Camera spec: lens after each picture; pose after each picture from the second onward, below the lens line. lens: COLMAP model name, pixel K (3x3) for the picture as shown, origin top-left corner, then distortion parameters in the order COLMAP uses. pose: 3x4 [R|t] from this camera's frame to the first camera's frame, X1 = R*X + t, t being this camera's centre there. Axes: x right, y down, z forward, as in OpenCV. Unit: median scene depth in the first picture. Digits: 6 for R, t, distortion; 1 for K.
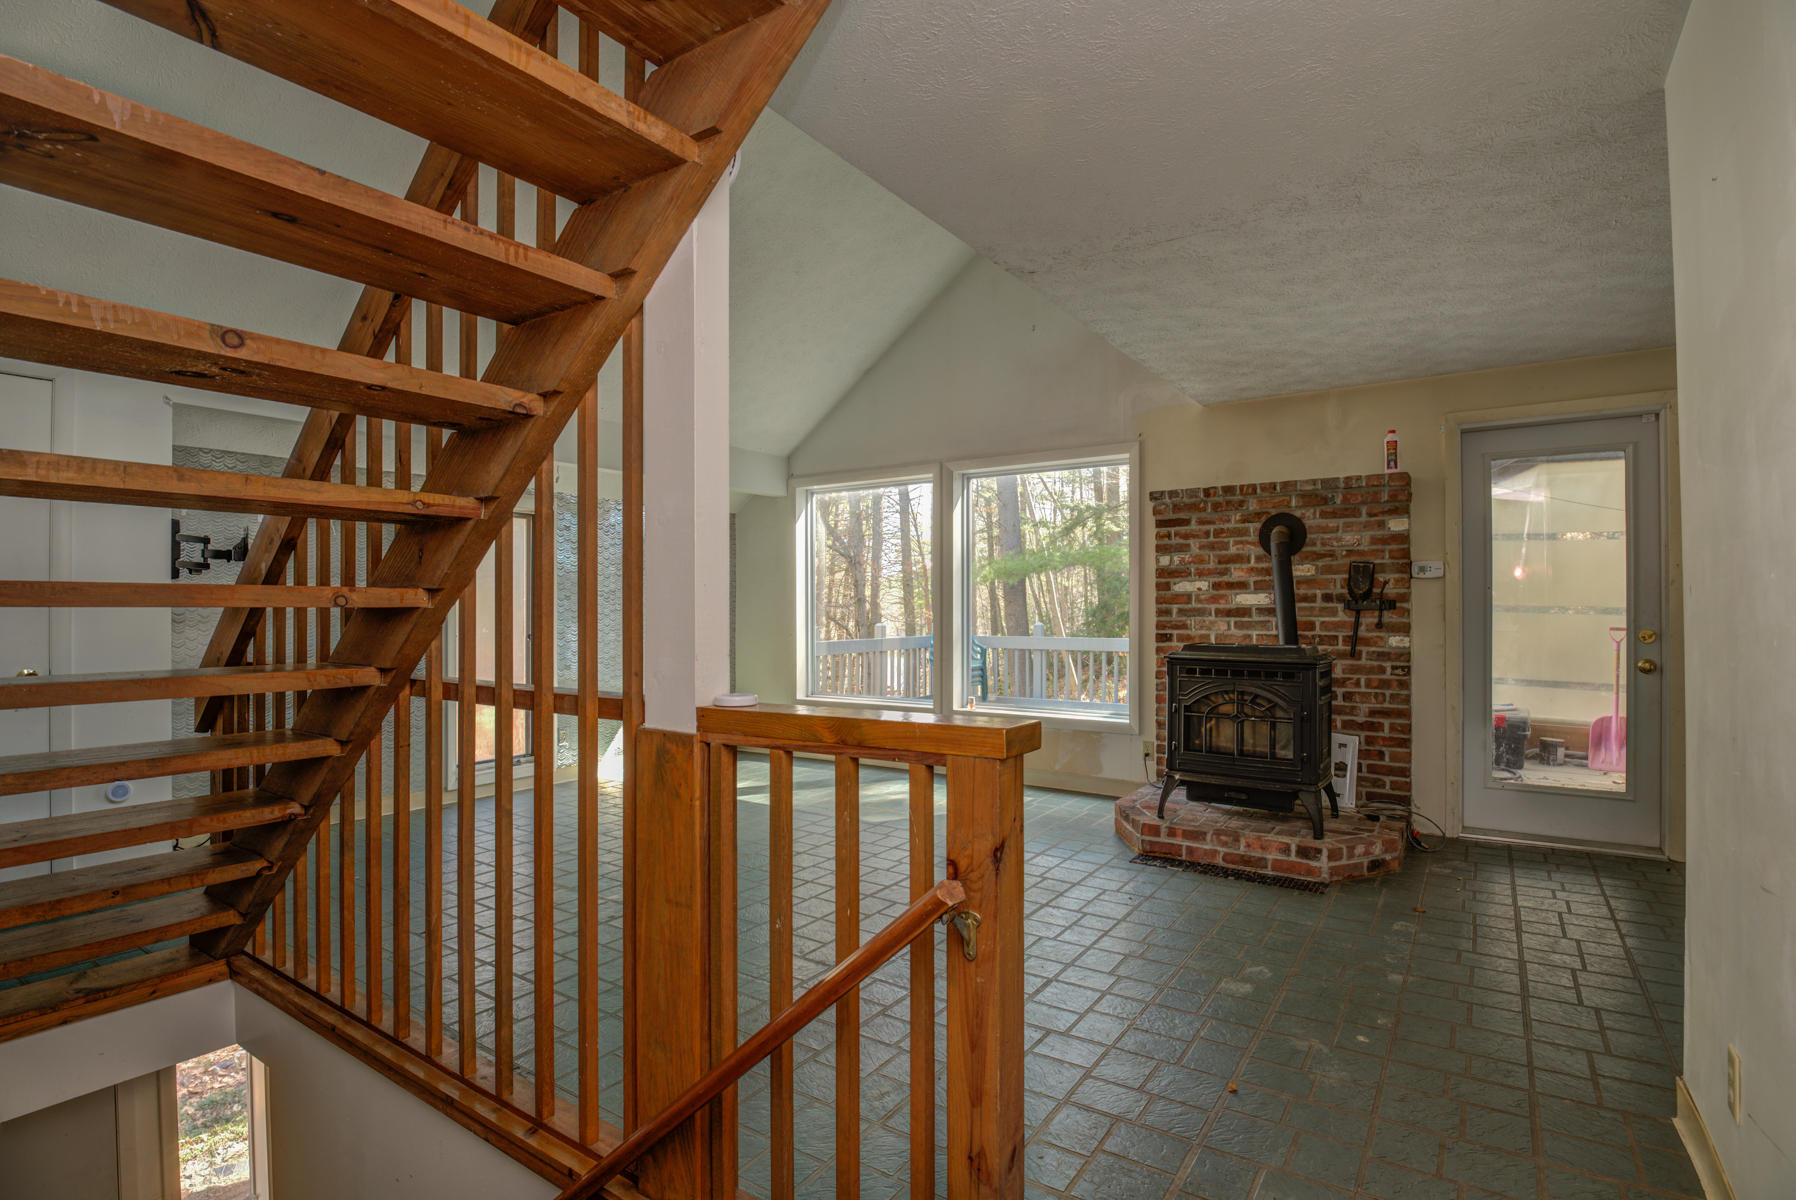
lens RADIAL K [[879.3, 0, 900.6], [0, 879.3, 601.5], [0, 0, 1]] dist [-0.025094, -0.001732]
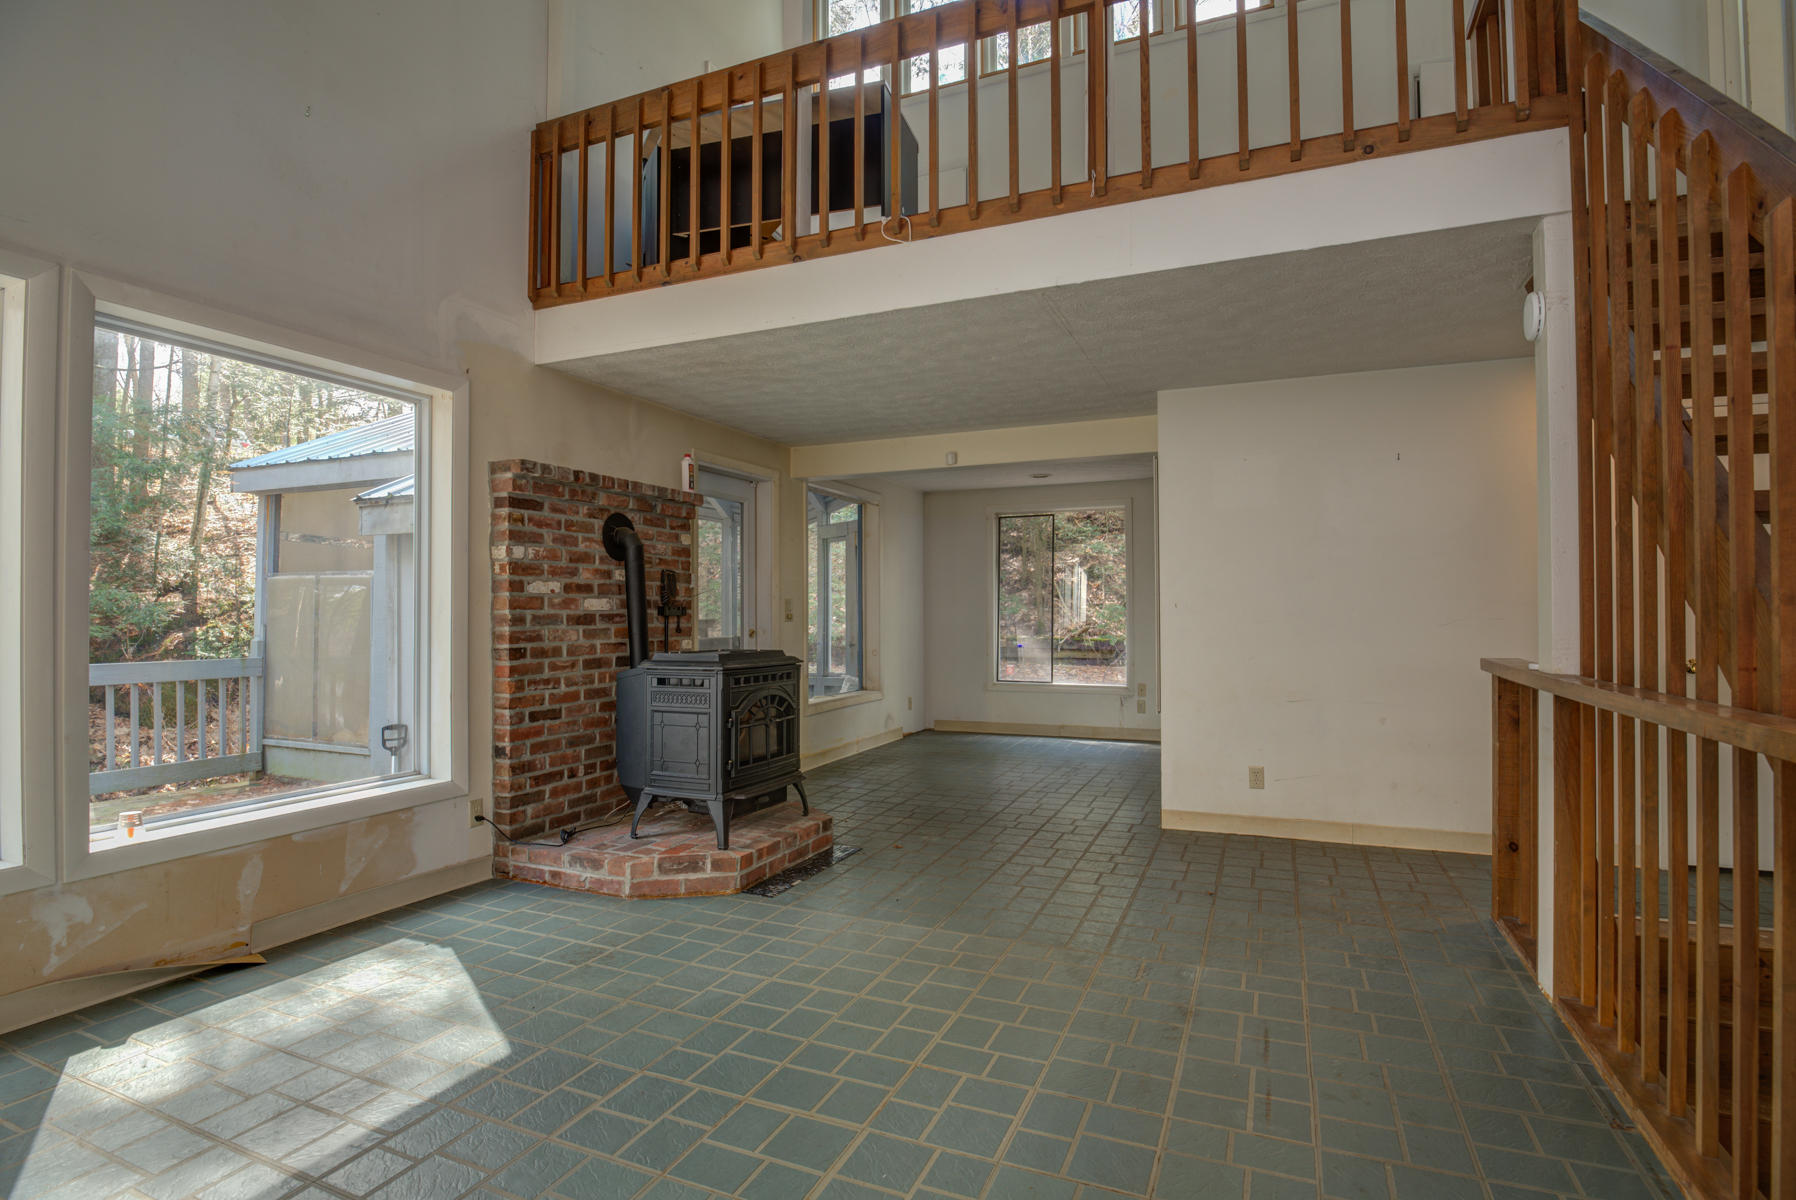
lens RADIAL K [[879.3, 0, 899.6], [0, 879.3, 607.1], [0, 0, 1]] dist [-0.025094, -0.001732]
pose [[-0.193819, 0.007690, 0.981007, -0.523186], [-0.005303, 0.999946, -0.008886, 0.006280], [-0.981023, -0.006925, -0.193768, 0.850913]]
